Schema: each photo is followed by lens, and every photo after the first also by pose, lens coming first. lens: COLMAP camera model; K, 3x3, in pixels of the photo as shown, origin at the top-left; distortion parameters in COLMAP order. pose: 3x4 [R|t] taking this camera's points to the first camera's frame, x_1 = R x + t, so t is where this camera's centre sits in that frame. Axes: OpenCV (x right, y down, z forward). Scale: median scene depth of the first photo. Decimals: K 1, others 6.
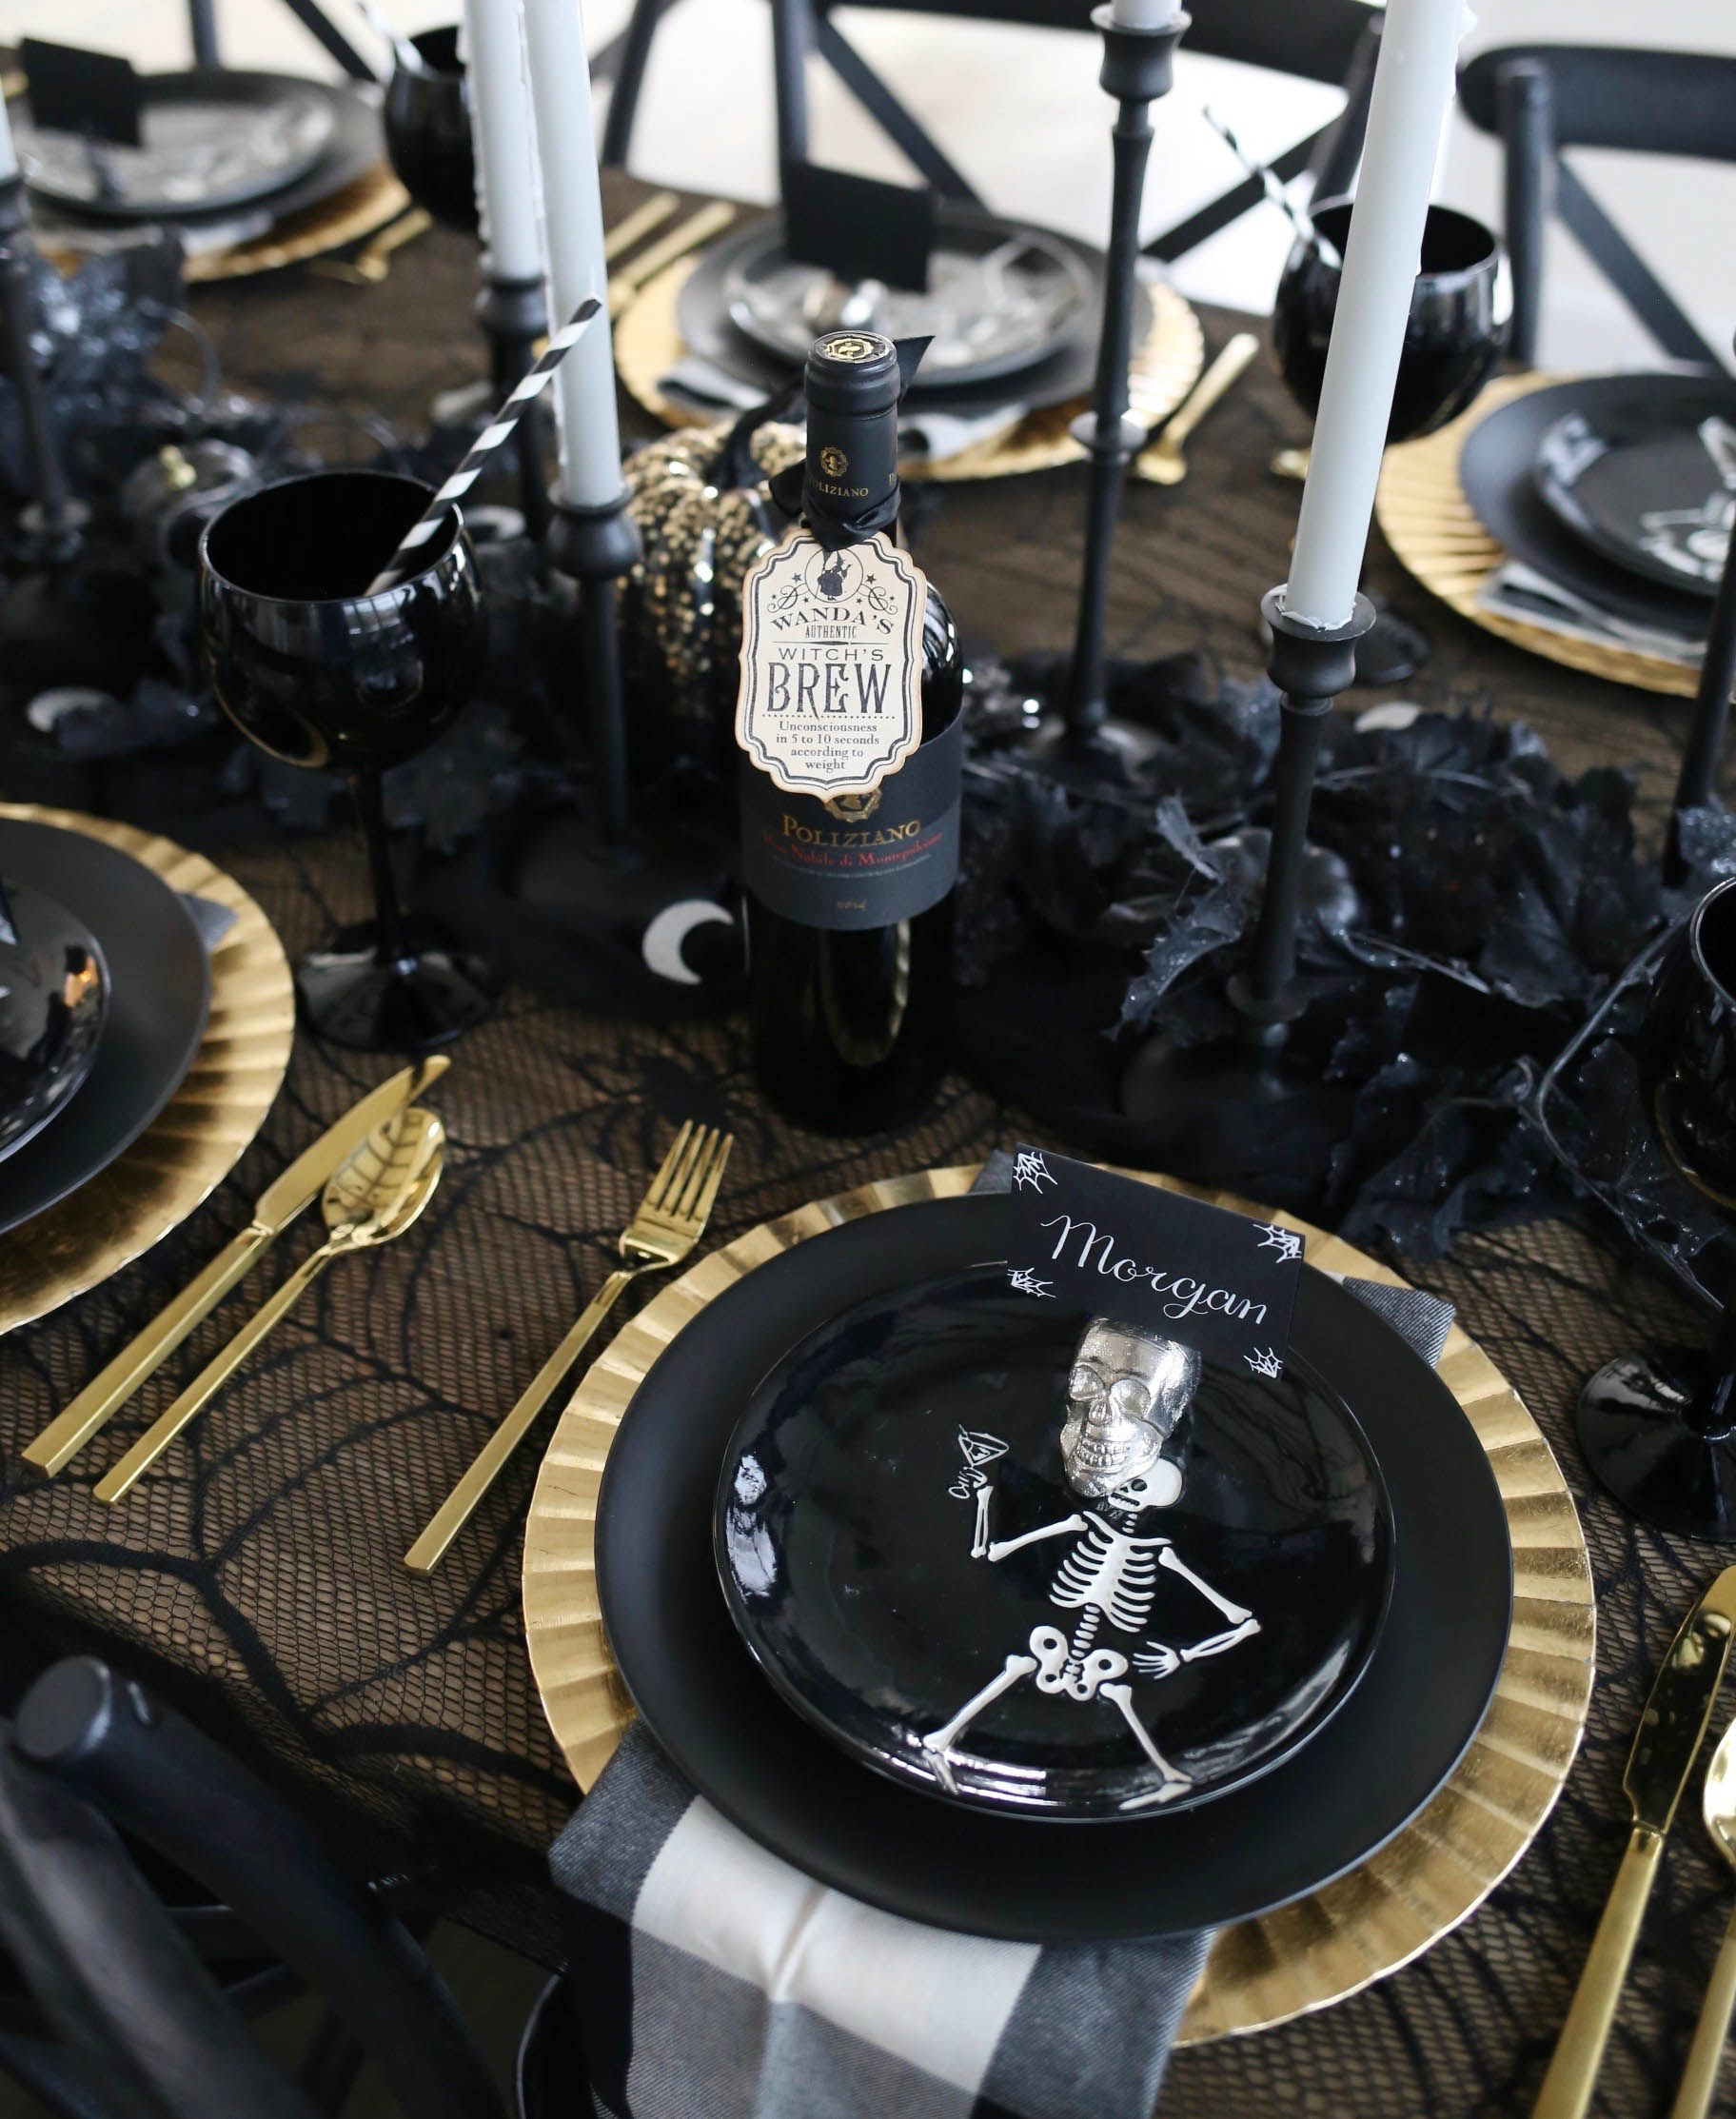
lens RADIAL K [[2023.7, 0, 868.0], [0, 2023.7, 1059.5], [0, 0, 1]] dist [-0.088664, 0.029365]
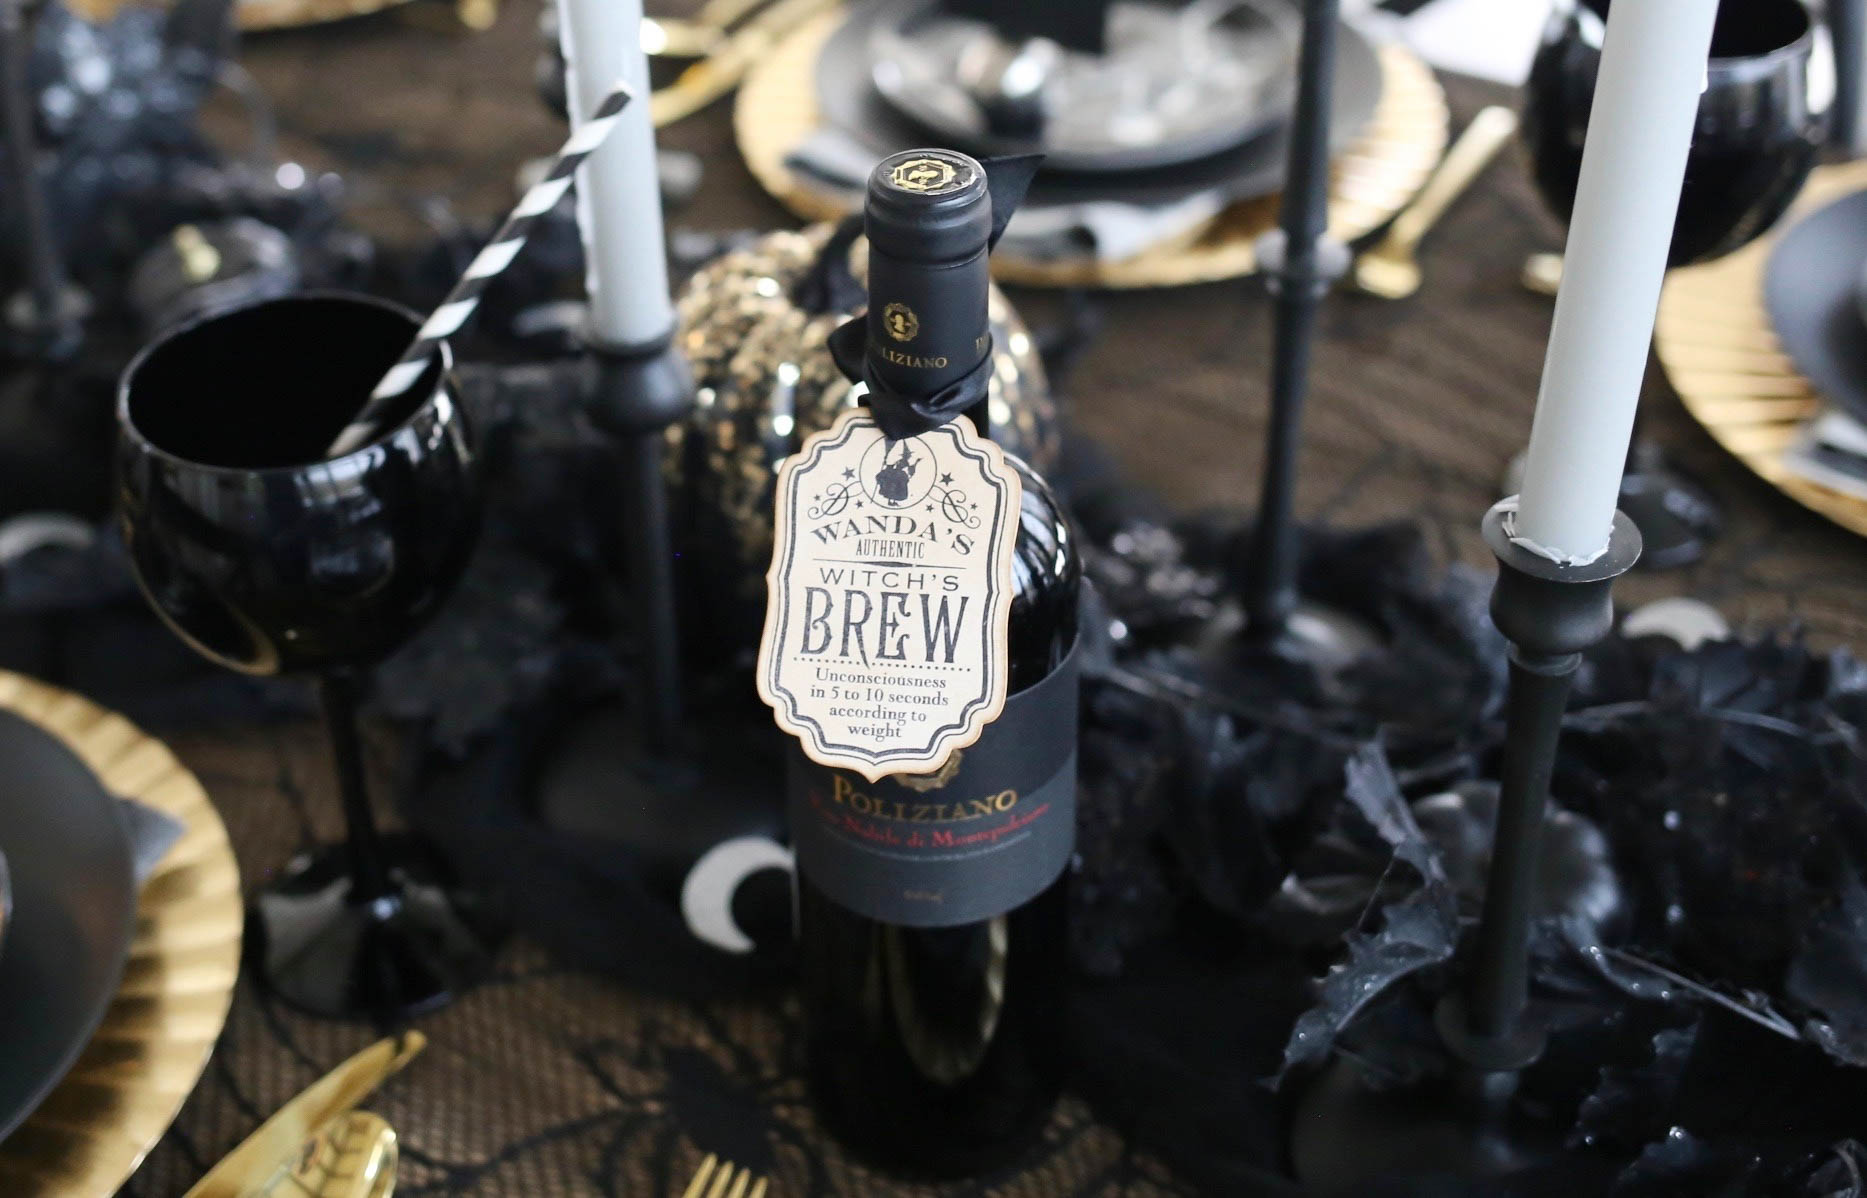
lens RADIAL K [[2212.6, 0, 933.5], [0, 2212.6, 599.0], [0, 0, 1]] dist [-0.080144, 0.025493]
pose [[0.996573, 0.029144, -0.077416, 0.049008], [-0.037101, 0.993946, -0.103414, -0.089397], [0.073933, 0.105932, 0.991621, 0.161232]]
